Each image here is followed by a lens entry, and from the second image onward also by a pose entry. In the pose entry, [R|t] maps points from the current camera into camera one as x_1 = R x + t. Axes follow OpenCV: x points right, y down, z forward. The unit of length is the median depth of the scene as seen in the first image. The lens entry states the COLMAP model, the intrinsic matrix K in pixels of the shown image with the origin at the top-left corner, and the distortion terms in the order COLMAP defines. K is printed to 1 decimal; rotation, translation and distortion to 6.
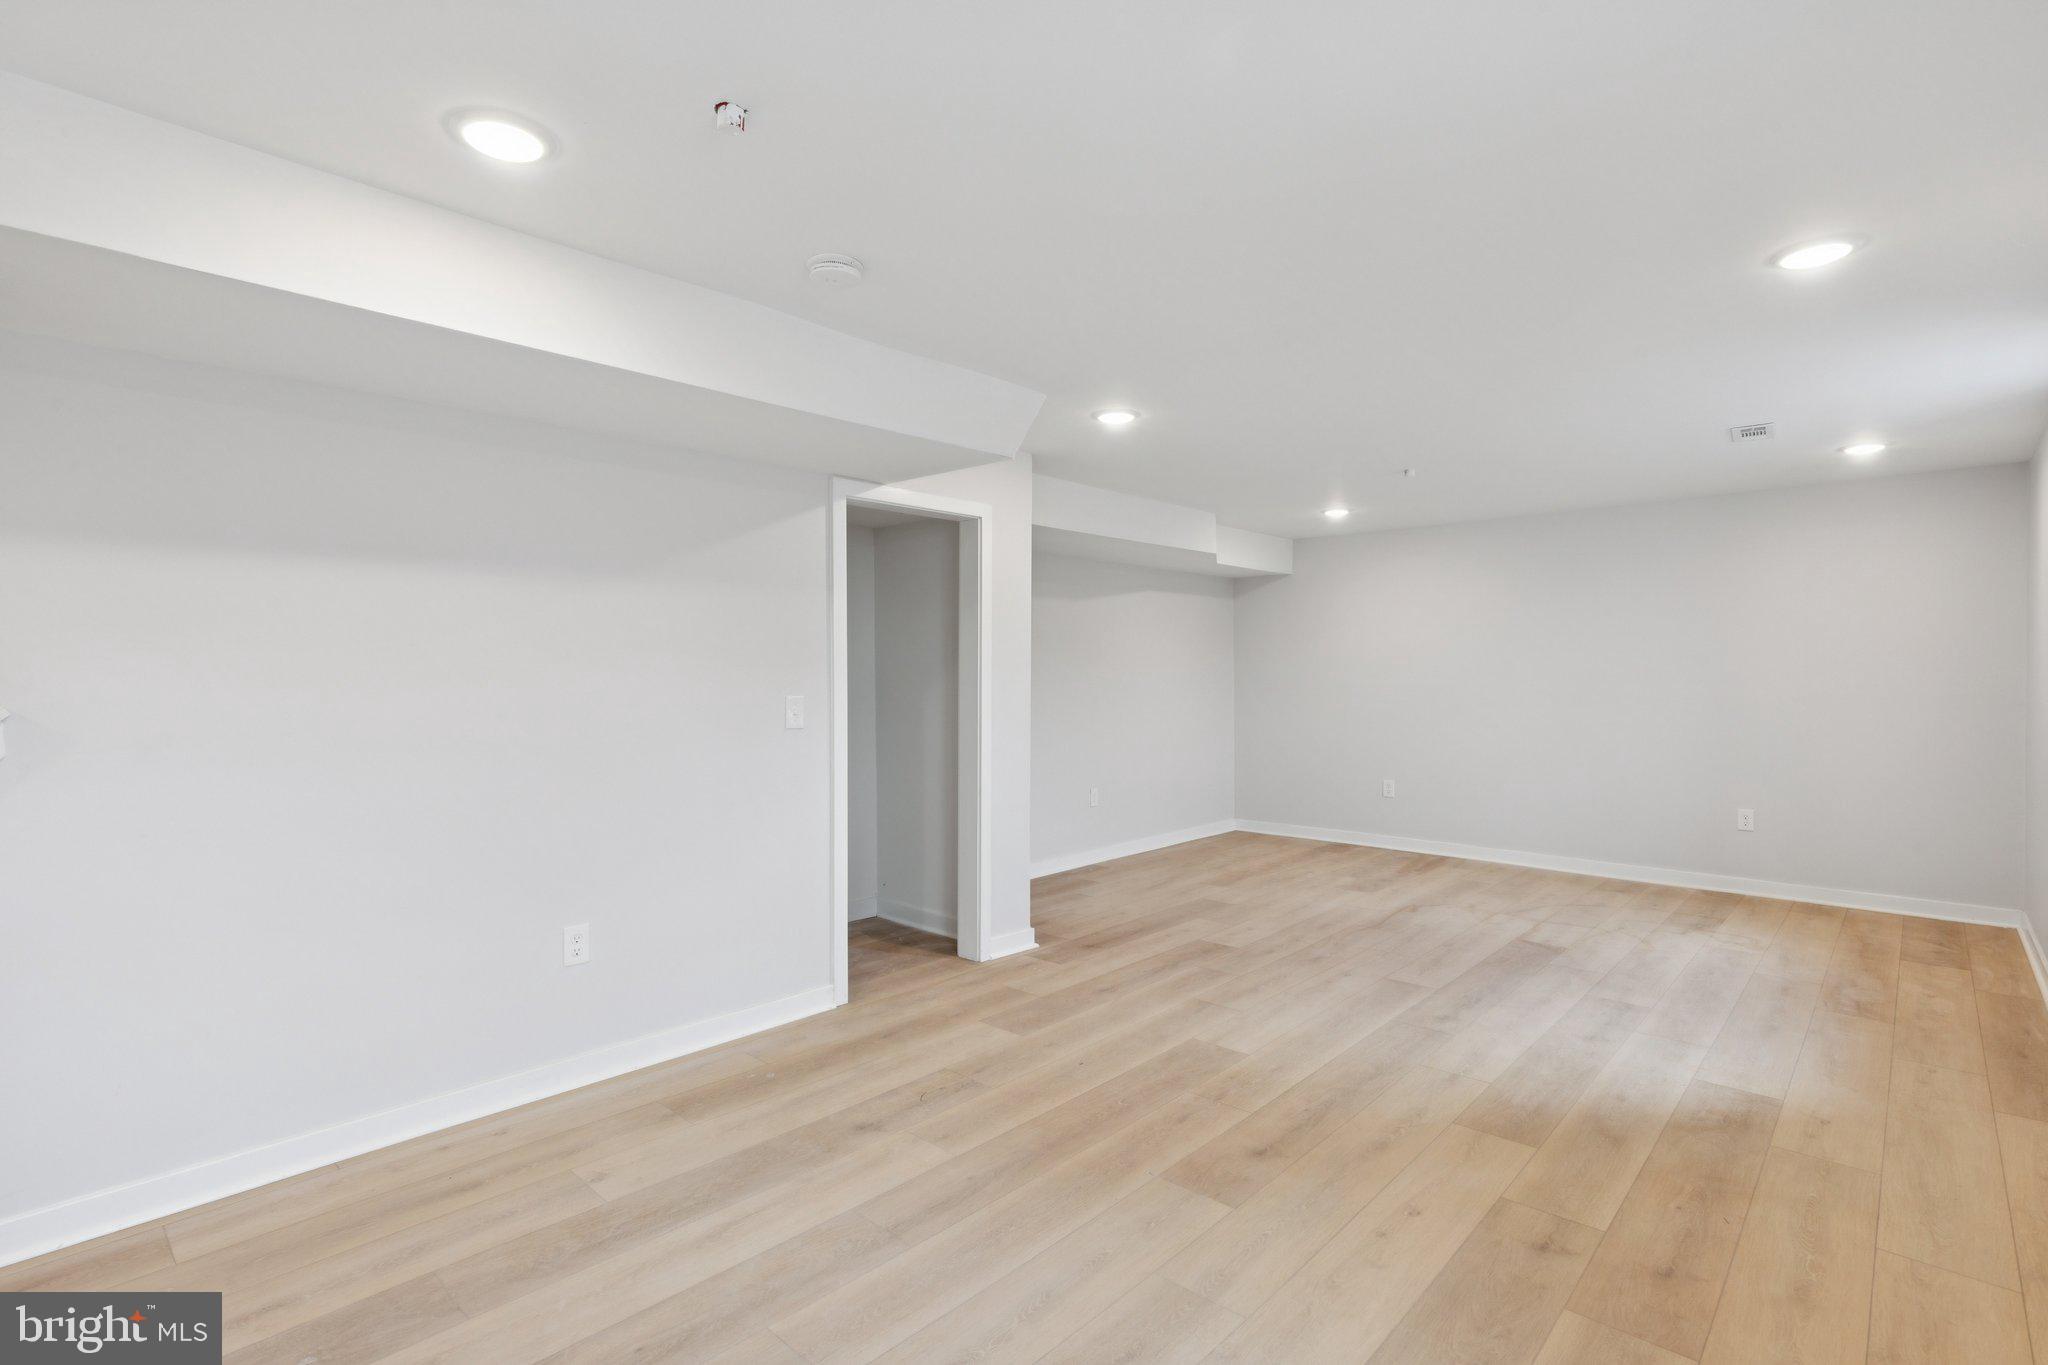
lens RADIAL K [[971.6, 0, 1031.4], [0, 971.6, 669.8], [0, 0, 1]] dist [-0.001366, -0.001478]
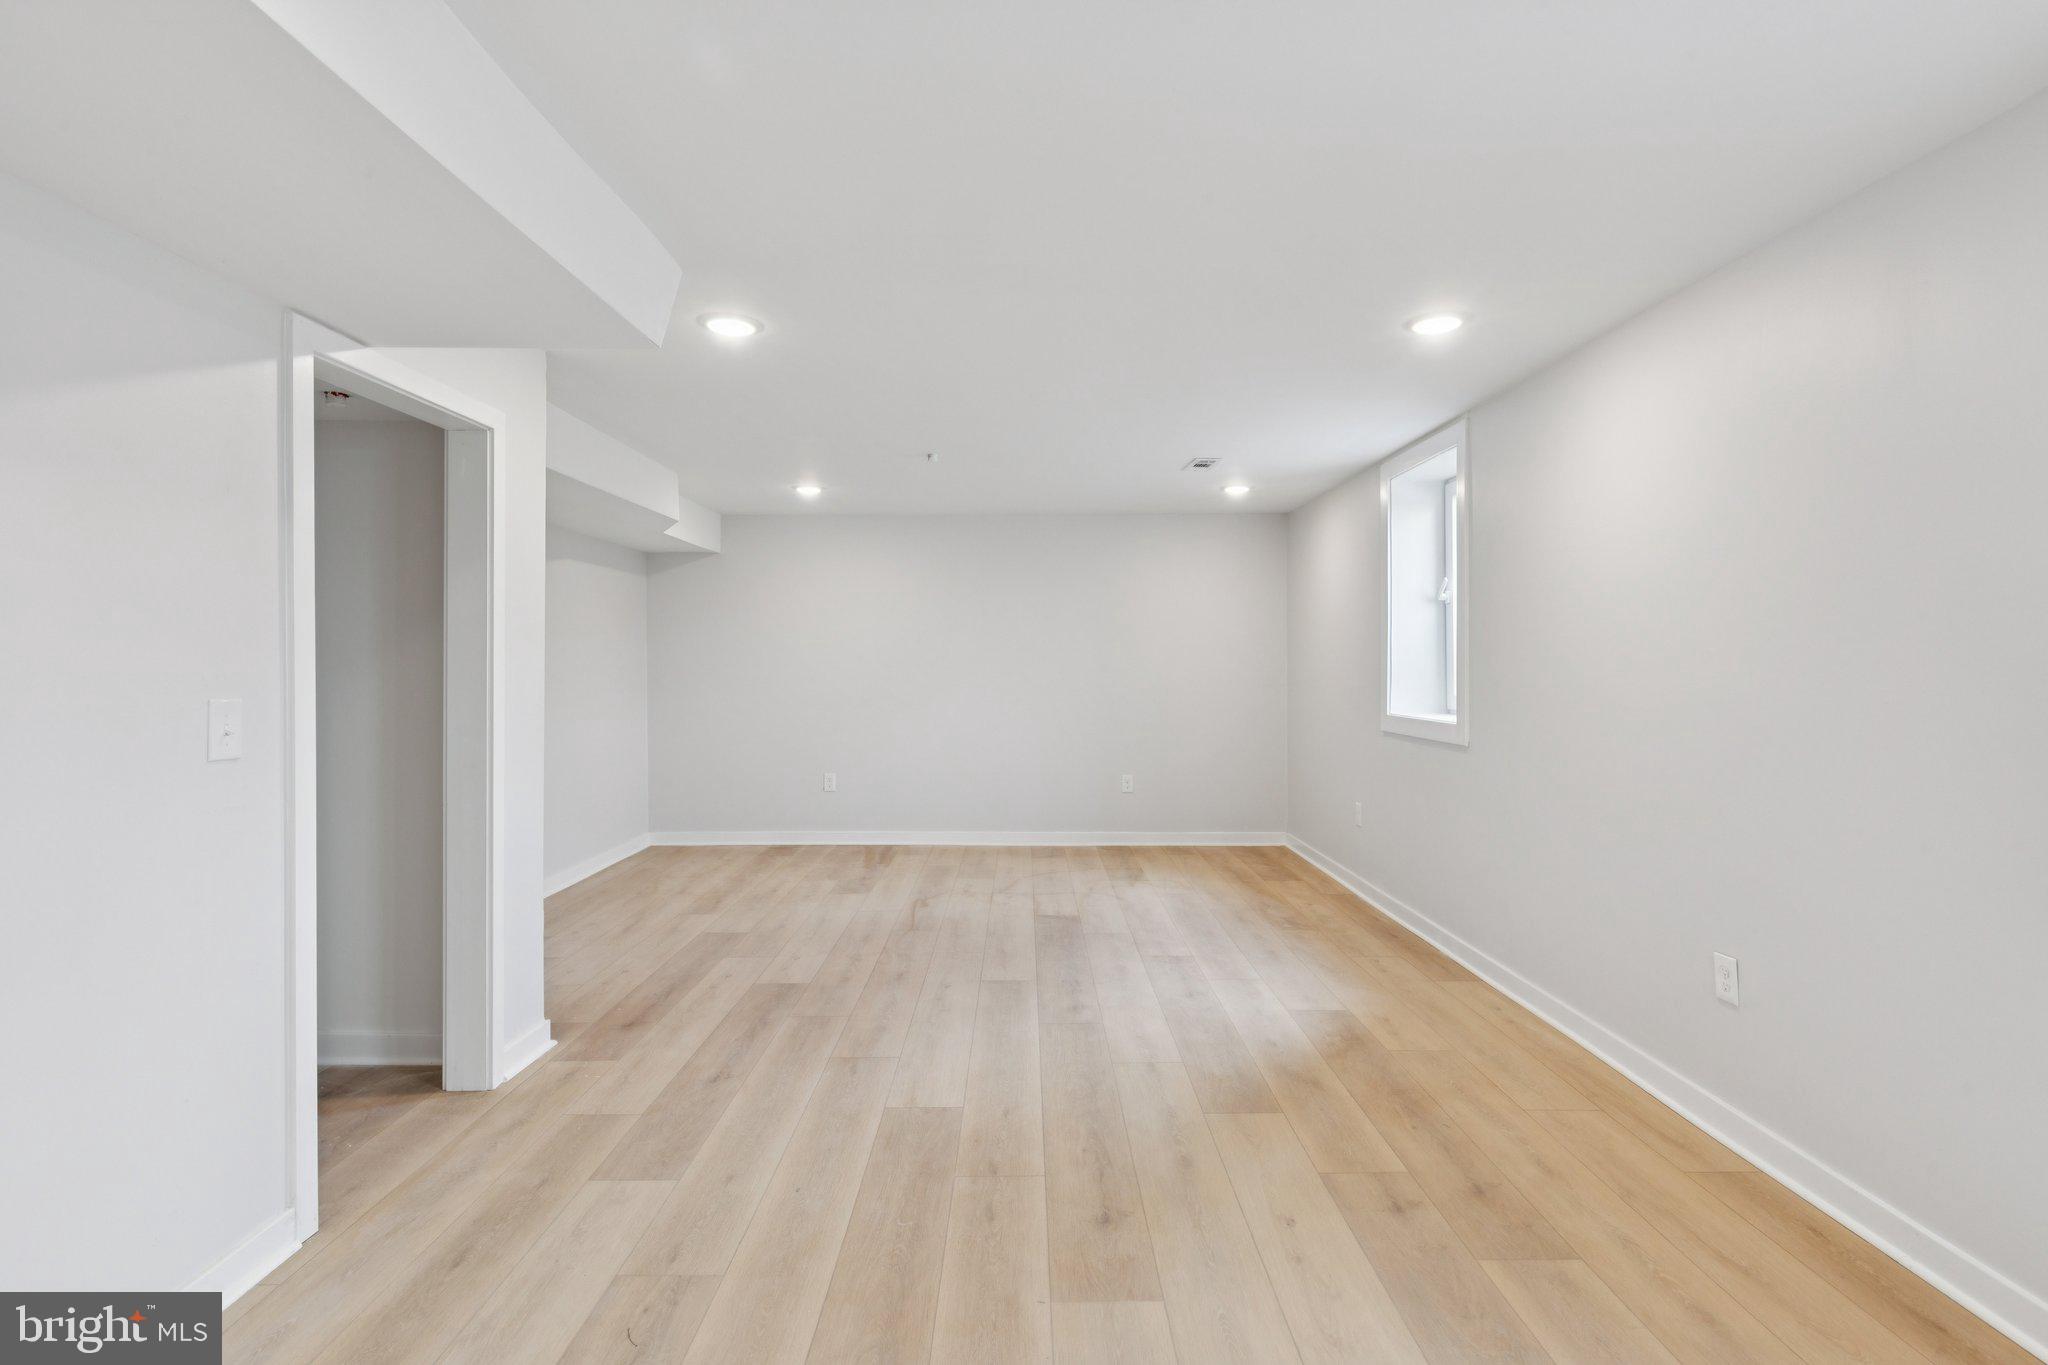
lens RADIAL K [[971.6, 0, 1031.4], [0, 971.6, 669.8], [0, 0, 1]] dist [-0.001366, -0.001478]
pose [[0.731300, -0.003804, 0.682045, -0.265868], [-0.001860, 0.999970, 0.007572, 0.003770], [-0.682054, -0.006806, 0.731271, 0.283978]]
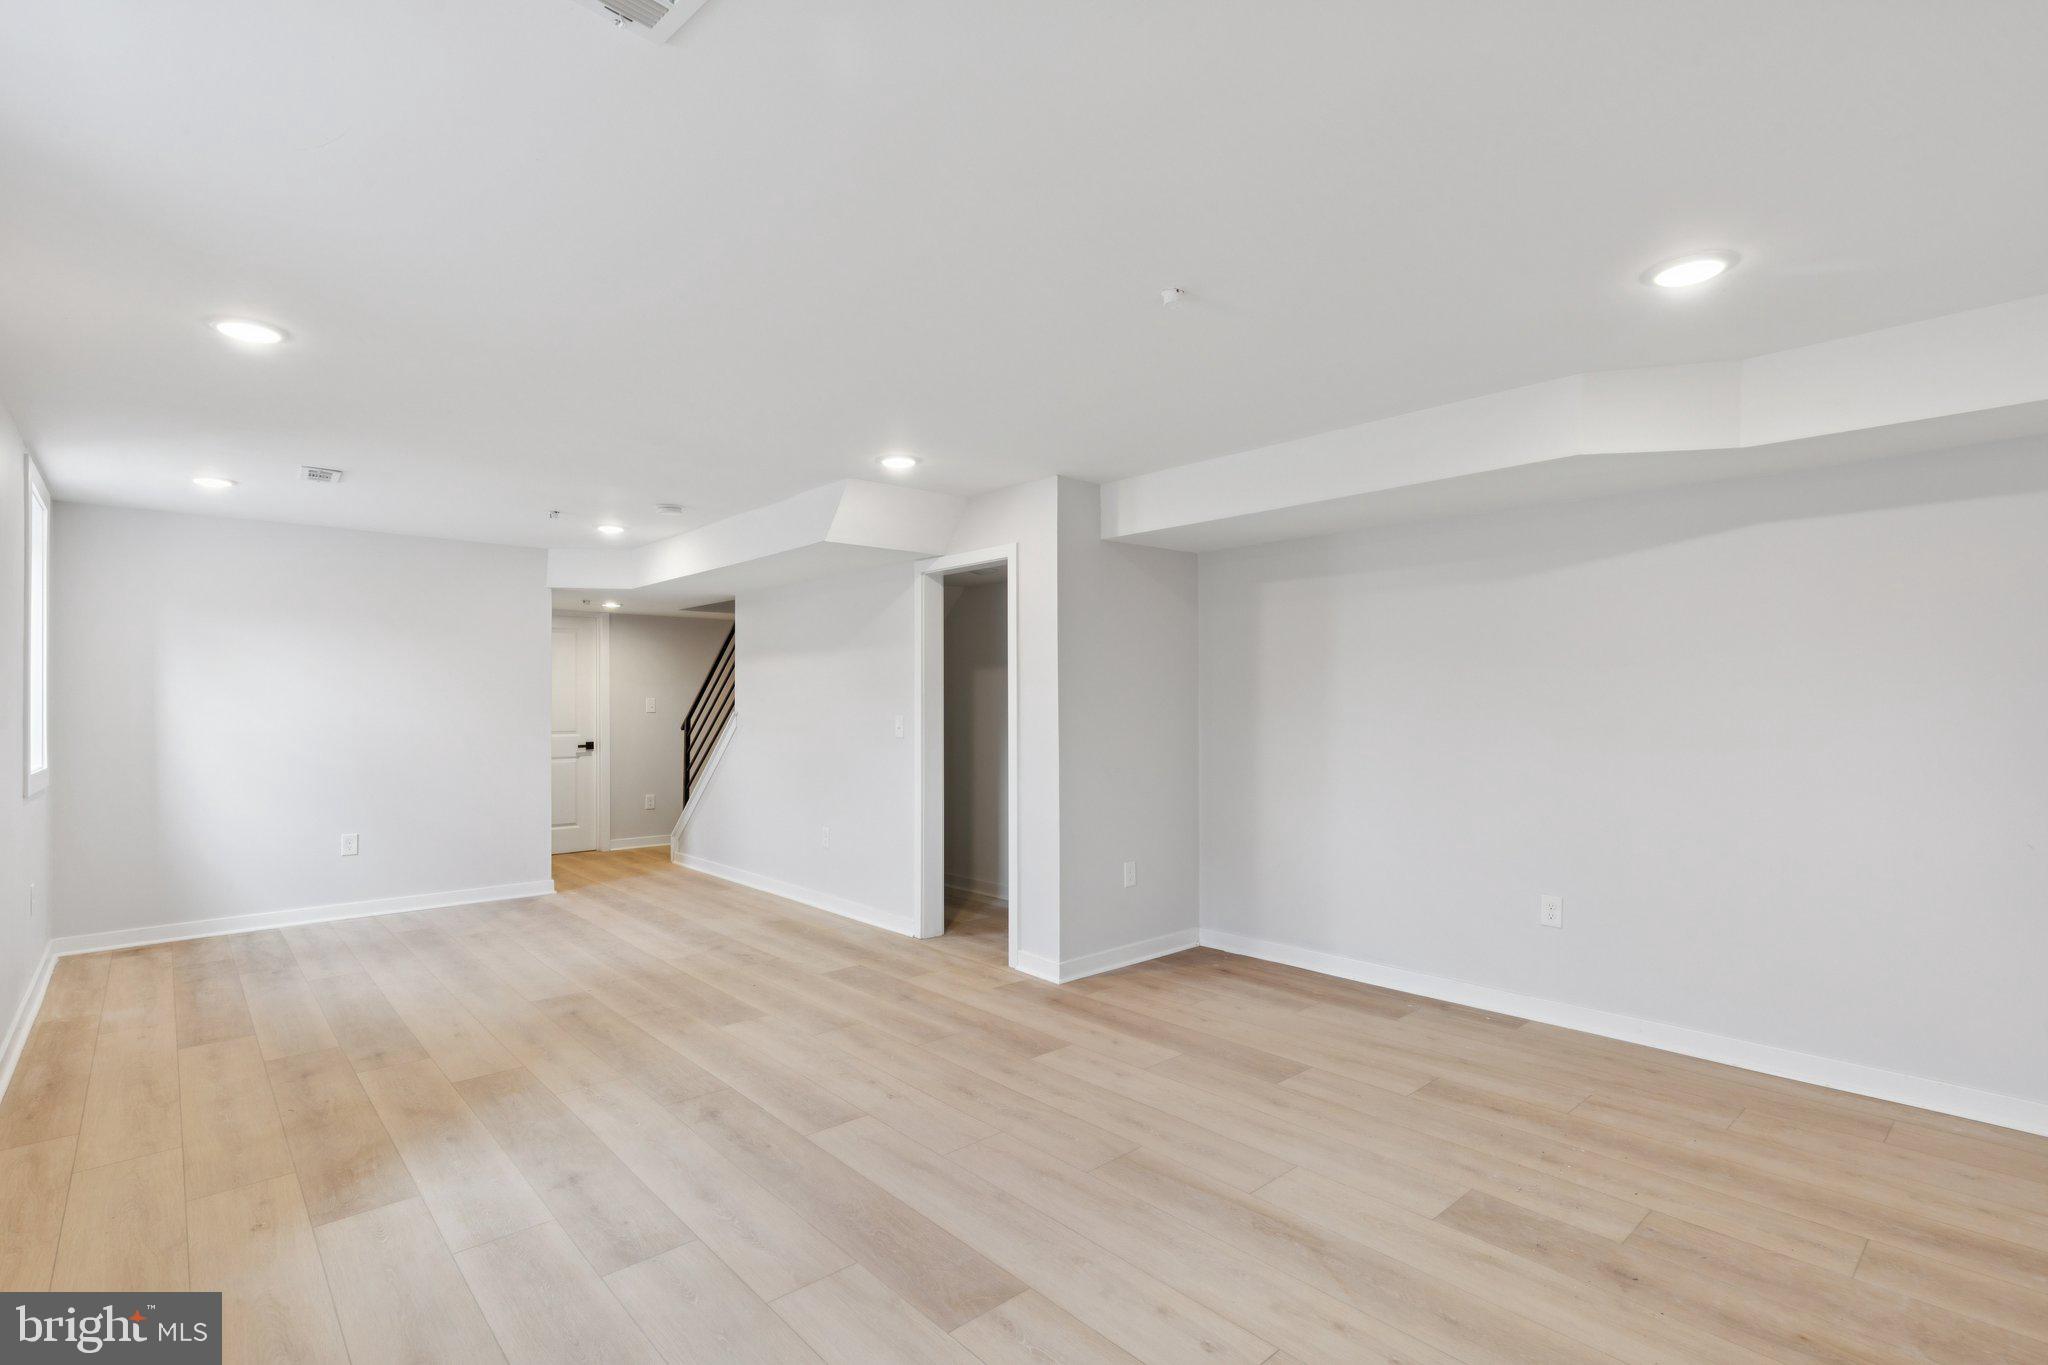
lens RADIAL K [[971.6, 0, 1031.4], [0, 971.6, 669.8], [0, 0, 1]] dist [-0.001366, -0.001478]
pose [[-0.095508, -0.029069, -0.995004, 1.160939], [0.008464, 0.999514, -0.030014, 0.001810], [0.995393, -0.011289, -0.095215, 1.266912]]
